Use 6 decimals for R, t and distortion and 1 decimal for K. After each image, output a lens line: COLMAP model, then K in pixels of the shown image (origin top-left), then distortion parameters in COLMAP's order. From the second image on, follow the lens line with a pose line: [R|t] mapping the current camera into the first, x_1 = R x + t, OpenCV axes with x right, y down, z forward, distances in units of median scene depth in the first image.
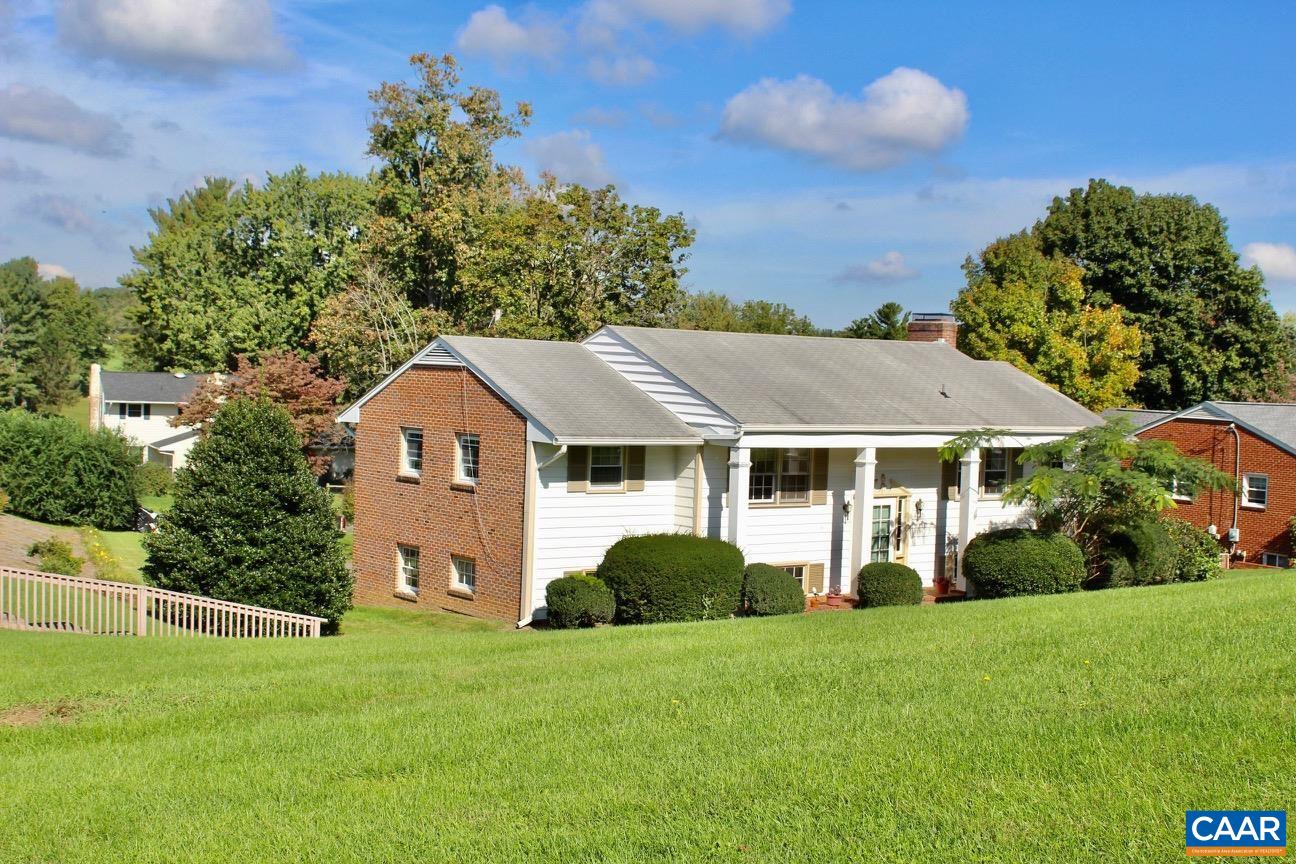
lens RADIAL K [[1696.9, 0, 647.8], [0, 1696.9, 439.1], [0, 0, 1]] dist [-0.044008, 0.000000]
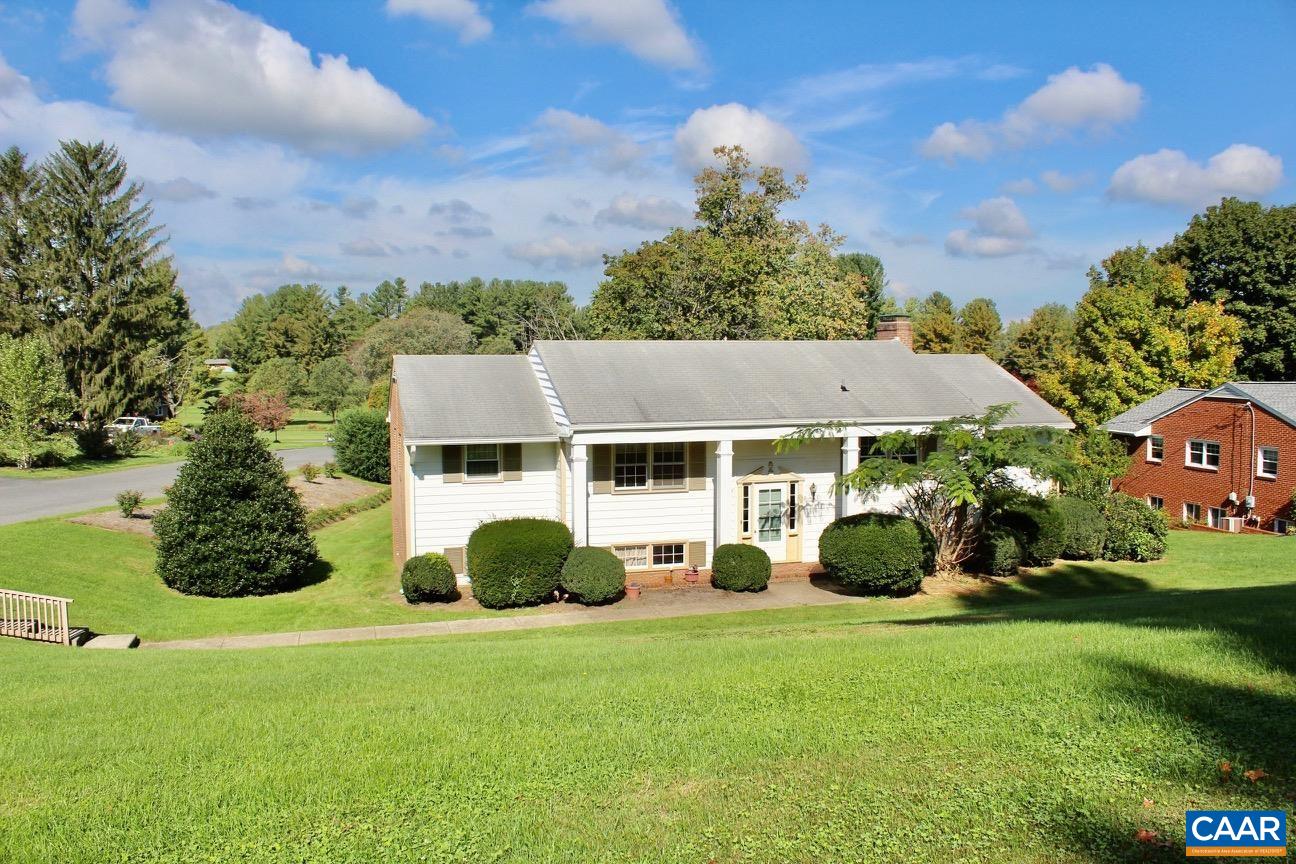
lens RADIAL K [[1078.9, 0, 635.6], [0, 1078.9, 464.5], [0, 0, 1]] dist [-0.162944, 0.131082]
pose [[0.928745, -0.000693, -0.370718, 0.220621], [0.020580, 0.998553, 0.049692, -0.010124], [0.370147, -0.053781, 0.927415, 0.211534]]
